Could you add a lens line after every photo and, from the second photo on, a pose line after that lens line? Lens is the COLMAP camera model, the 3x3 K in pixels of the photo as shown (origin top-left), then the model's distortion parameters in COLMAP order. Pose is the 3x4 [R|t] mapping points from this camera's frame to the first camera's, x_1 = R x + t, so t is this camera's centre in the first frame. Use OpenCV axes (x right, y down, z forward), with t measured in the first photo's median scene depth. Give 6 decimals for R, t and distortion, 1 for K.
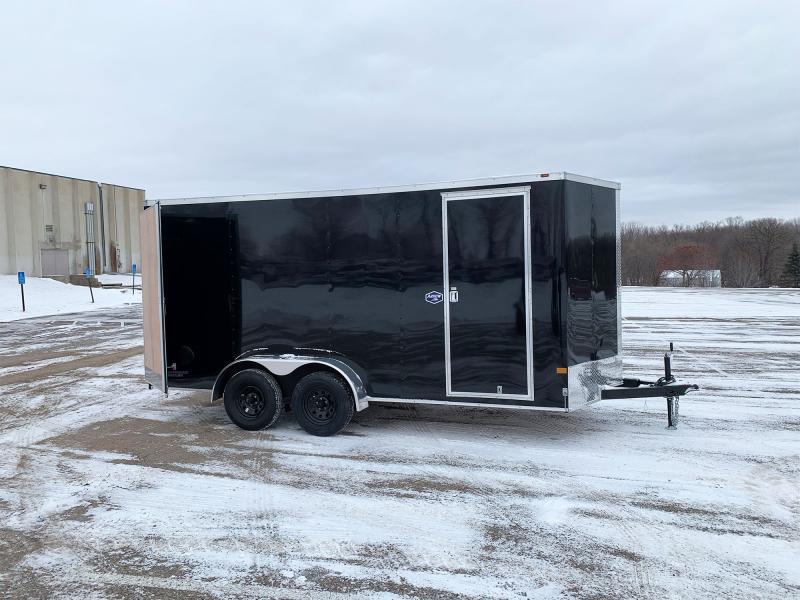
lens RADIAL K [[609.6, 0, 398.5], [0, 609.6, 296.9], [0, 0, 1]] dist [0.020597, -0.018512]
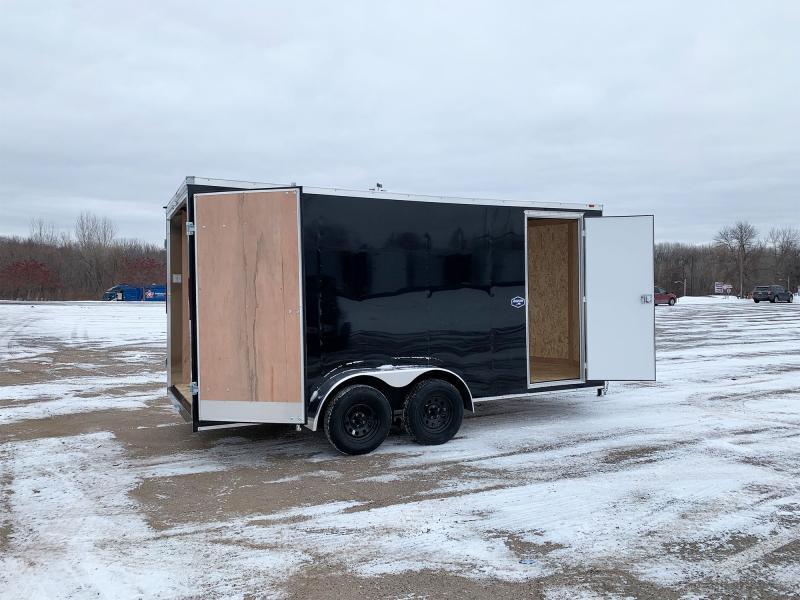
lens RADIAL K [[609.6, 0, 390.0], [0, 609.6, 298.4], [0, 0, 1]] dist [0.020597, -0.018512]
pose [[0.709840, -0.001754, 0.704361, -0.894390], [0.020101, 0.999640, -0.017769, 0.009701], [-0.704076, 0.026772, 0.709620, 0.362576]]
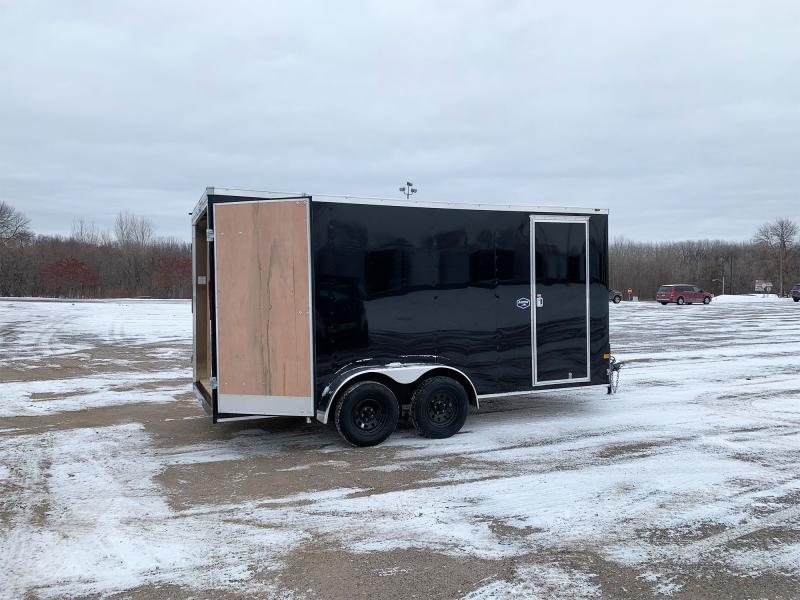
lens RADIAL K [[609.6, 0, 396.3], [0, 609.6, 301.2], [0, 0, 1]] dist [0.020597, -0.018512]
pose [[0.740212, -0.006181, 0.672345, -0.903777], [0.017865, 0.999786, -0.010476, 0.005236], [-0.672136, 0.019766, 0.740164, 0.291255]]
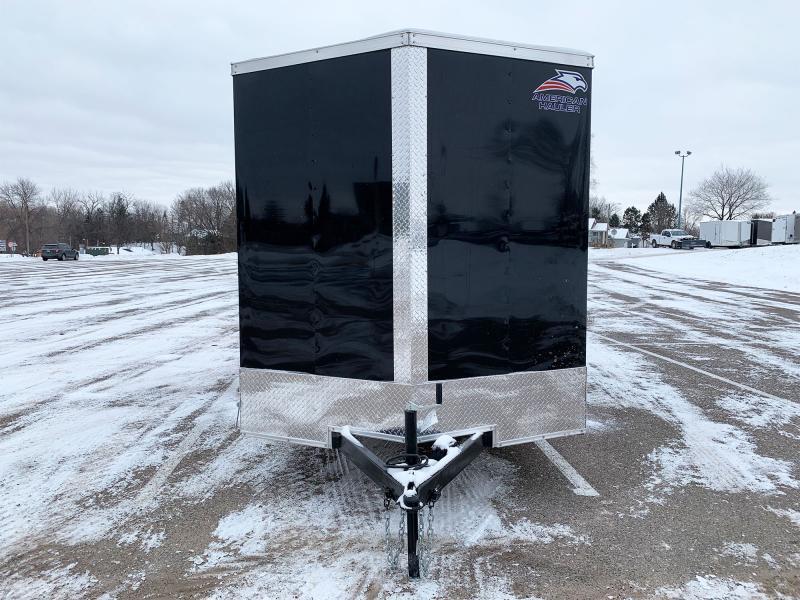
lens RADIAL K [[609.6, 0, 396.6], [0, 609.6, 294.0], [0, 0, 1]] dist [0.020597, -0.018512]
pose [[-0.275608, -0.061850, 0.959278, -0.906170], [0.033111, 0.996725, 0.073777, 0.017132], [-0.960700, 0.052096, -0.272657, 0.465202]]
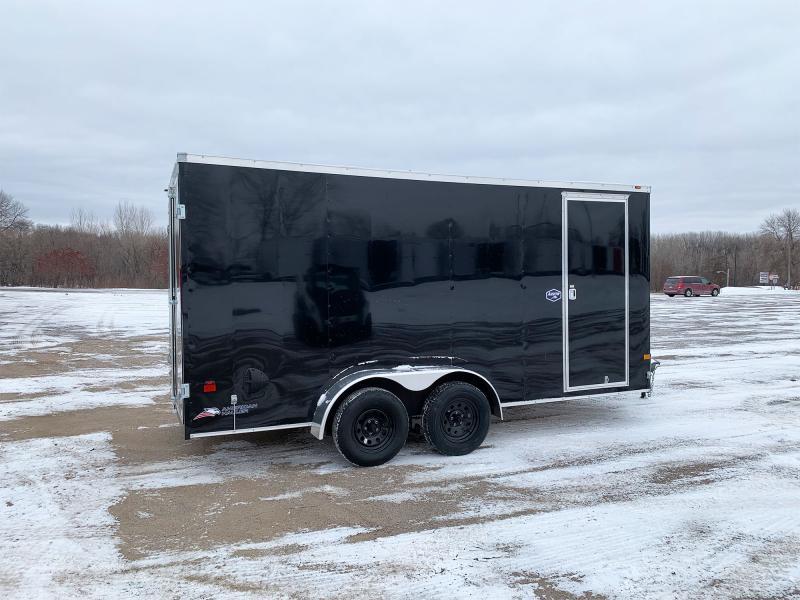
lens RADIAL K [[609.6, 0, 392.8], [0, 609.6, 297.1], [0, 0, 1]] dist [0.020597, -0.018512]
pose [[0.744445, -0.009023, 0.667623, -0.802586], [0.014353, 0.999894, -0.002490, 0.002886], [-0.667530, 0.011436, 0.744495, 0.423060]]
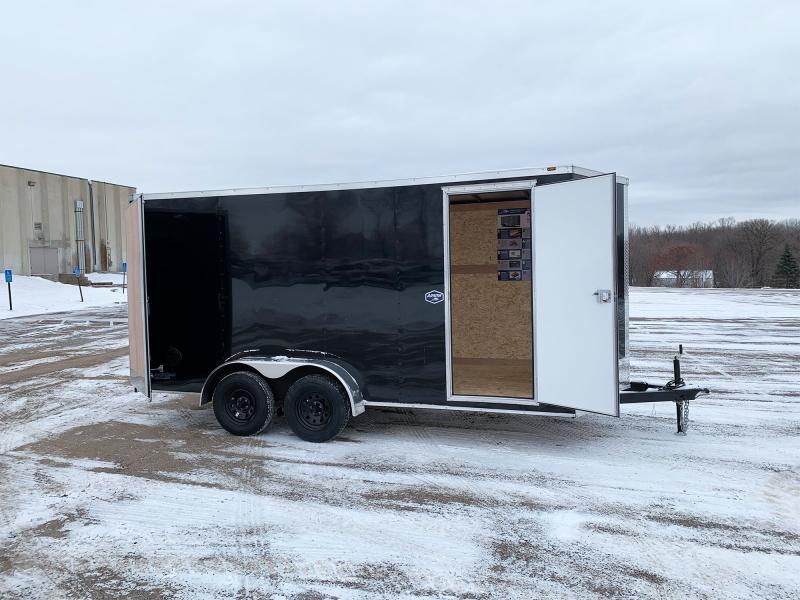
lens RADIAL K [[609.6, 0, 397.9], [0, 609.6, 299.6], [0, 0, 1]] dist [0.020597, -0.018512]
pose [[0.999946, 0.002496, 0.010098, -0.007964], [-0.002545, 0.999985, 0.004797, 0.000605], [-0.010085, -0.004822, 0.999938, 0.048009]]
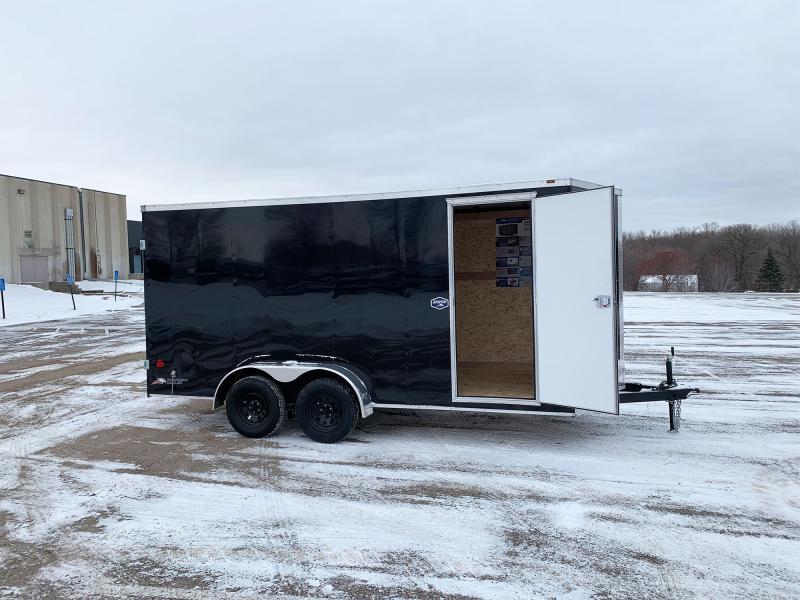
lens RADIAL K [[609.6, 0, 396.7], [0, 609.6, 302.3], [0, 0, 1]] dist [0.020597, -0.018512]
pose [[0.999590, -0.003404, 0.028446, -0.039810], [0.003418, 0.999994, -0.000418, -0.000232], [-0.028445, 0.000515, 0.999595, 0.003258]]
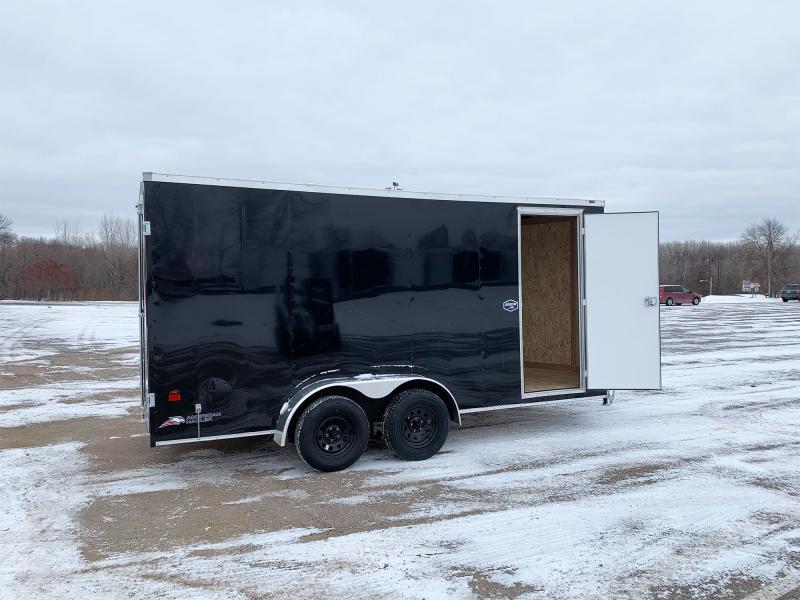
lens RADIAL K [[609.6, 0, 390.4], [0, 609.6, 297.6], [0, 0, 1]] dist [0.020597, -0.018512]
pose [[0.733748, -0.002869, 0.679416, -0.797611], [0.021162, 0.999602, -0.018634, 0.002574], [-0.679092, 0.028050, 0.733517, 0.366974]]
